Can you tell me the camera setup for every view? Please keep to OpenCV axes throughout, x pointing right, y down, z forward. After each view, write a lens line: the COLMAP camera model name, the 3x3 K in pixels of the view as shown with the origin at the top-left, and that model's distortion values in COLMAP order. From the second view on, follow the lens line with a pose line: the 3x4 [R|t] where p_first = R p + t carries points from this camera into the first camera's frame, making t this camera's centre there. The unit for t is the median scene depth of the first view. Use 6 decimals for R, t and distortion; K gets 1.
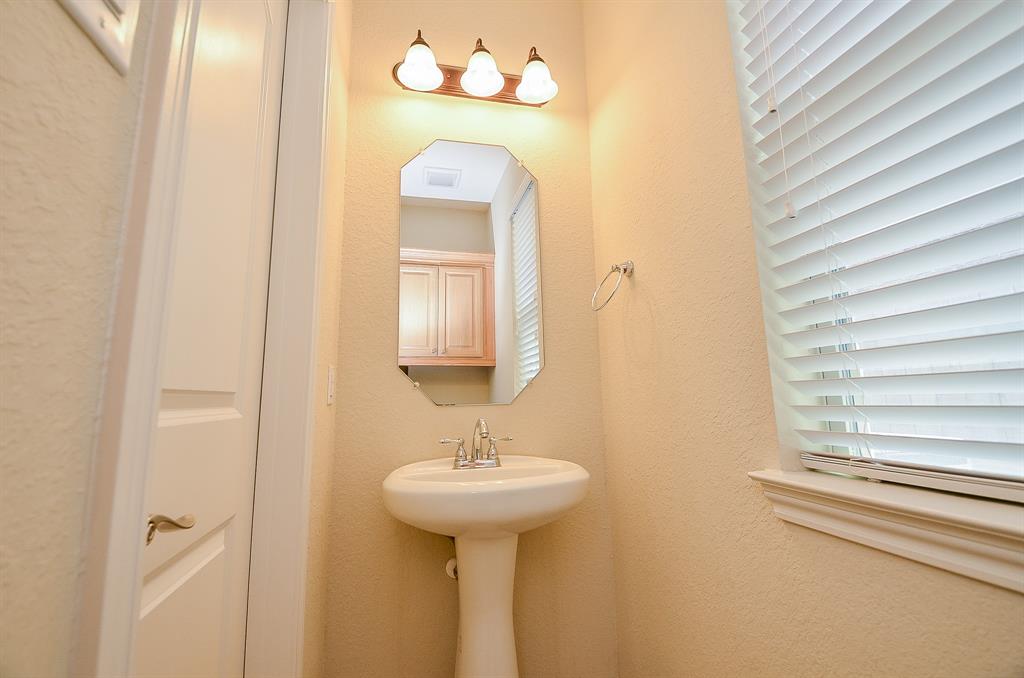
lens RADIAL K [[459.1, 0, 508.3], [0, 459.1, 323.9], [0, 0, 1]] dist [-0.000093, -0.011260]
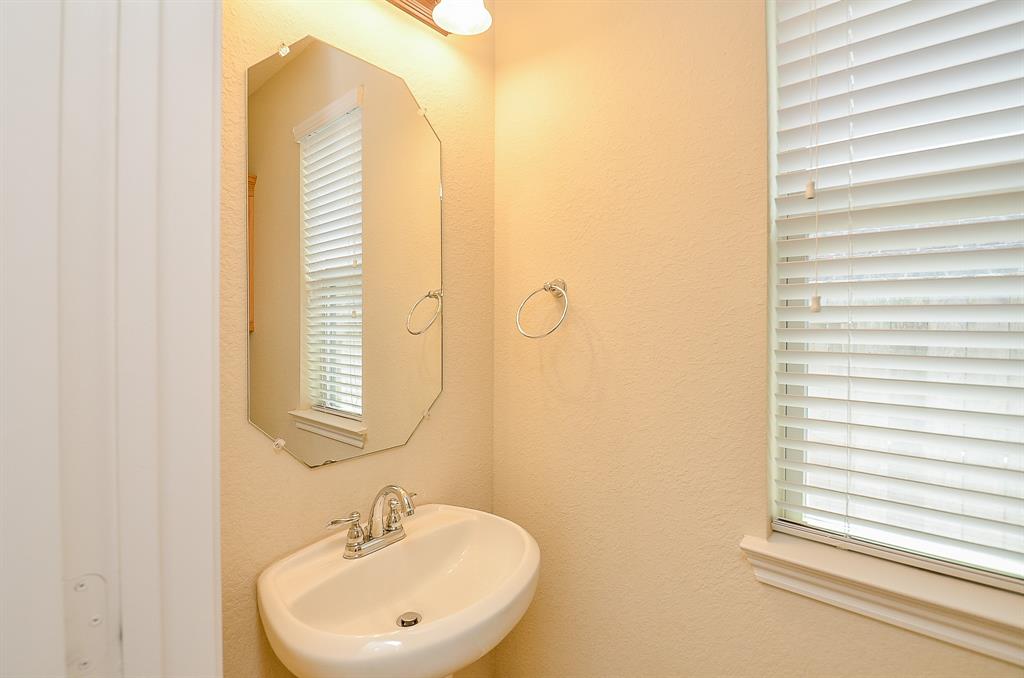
lens RADIAL K [[459.1, 0, 508.3], [0, 459.1, 323.9], [0, 0, 1]] dist [-0.000093, -0.011260]
pose [[0.803776, 0.016143, 0.594713, -0.493100], [-0.116392, 0.984582, 0.130582, -0.229089], [-0.583436, -0.174178, 0.793262, 0.510131]]
